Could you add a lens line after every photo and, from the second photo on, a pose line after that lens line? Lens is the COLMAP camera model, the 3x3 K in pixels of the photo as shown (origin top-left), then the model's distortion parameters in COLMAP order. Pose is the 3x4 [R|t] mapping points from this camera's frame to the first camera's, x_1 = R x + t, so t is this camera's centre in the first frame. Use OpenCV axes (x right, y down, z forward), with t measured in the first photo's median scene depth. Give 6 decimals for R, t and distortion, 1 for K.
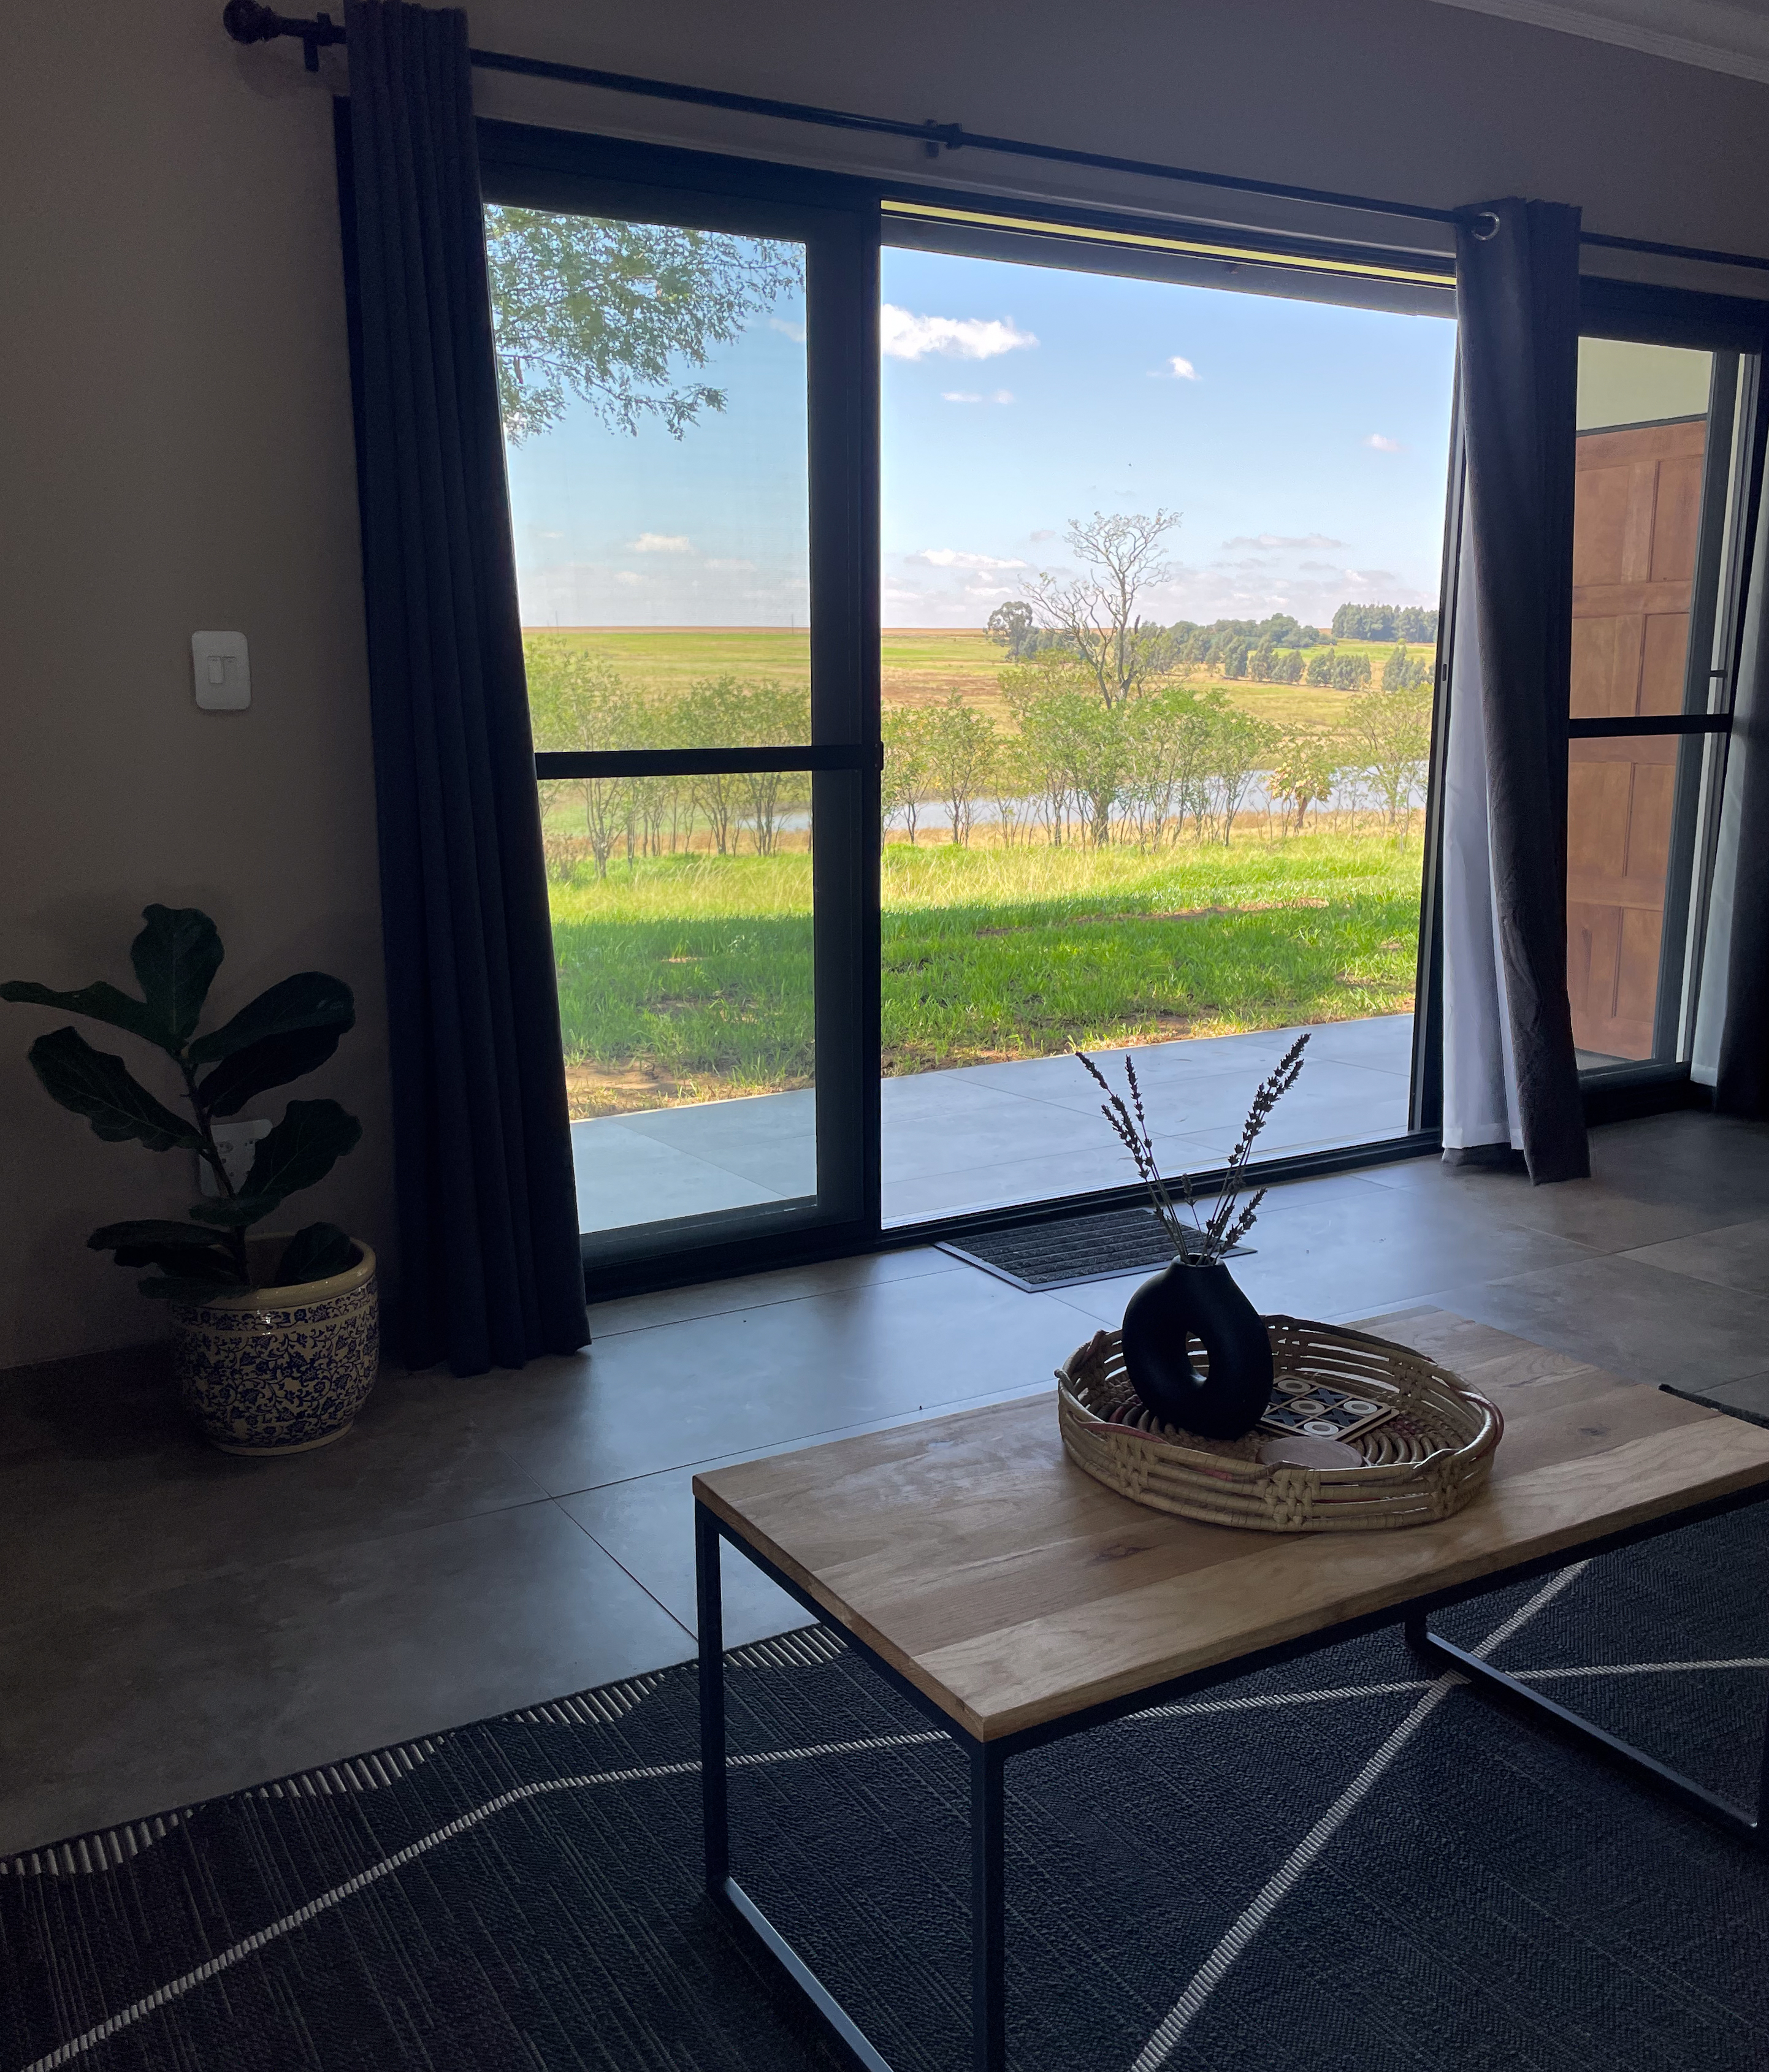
lens RADIAL K [[1881.5, 0, 884.5], [0, 1881.5, 1036.0], [0, 0, 1]] dist [0.056796, -0.004001]
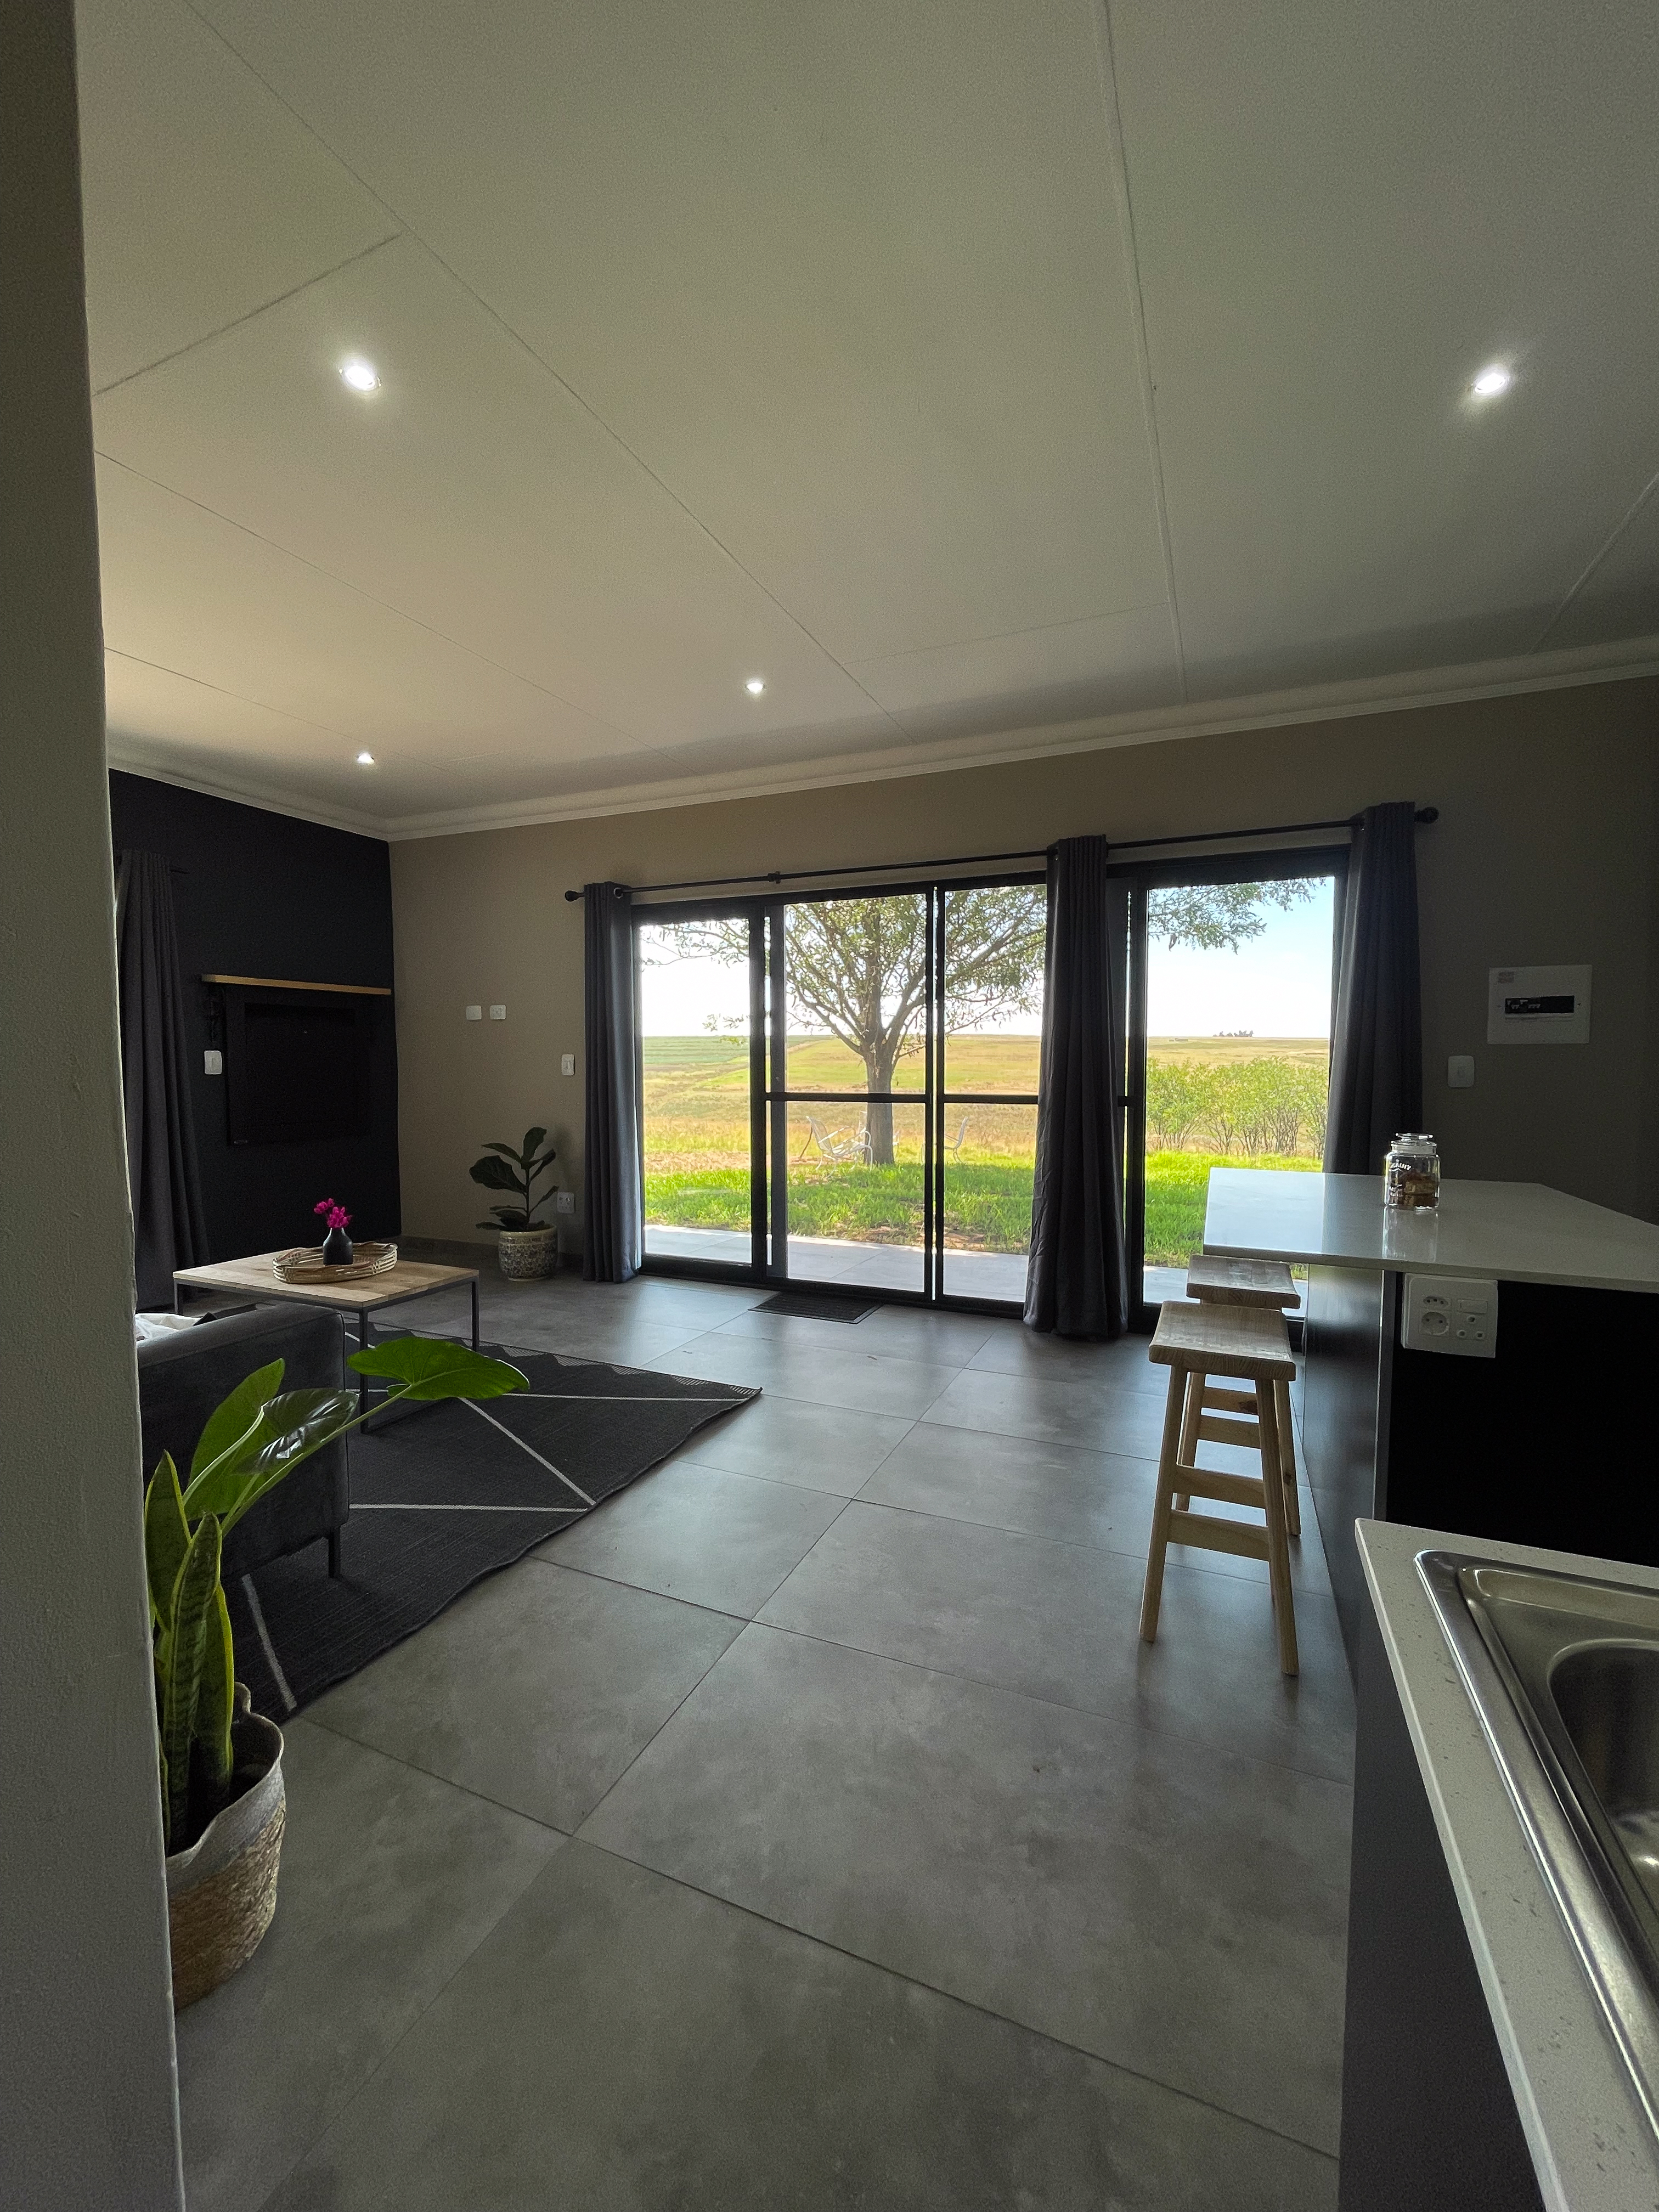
lens RADIAL K [[893.2, 0, 829.5], [0, 893.2, 1106.0], [0, 0, 1]] dist [0.000445, 0.000043]
pose [[0.590160, 0.050799, -0.805687, 0.785446], [-0.148956, 0.987734, -0.046832, -0.065793], [0.793425, 0.147651, 0.590488, 0.237482]]
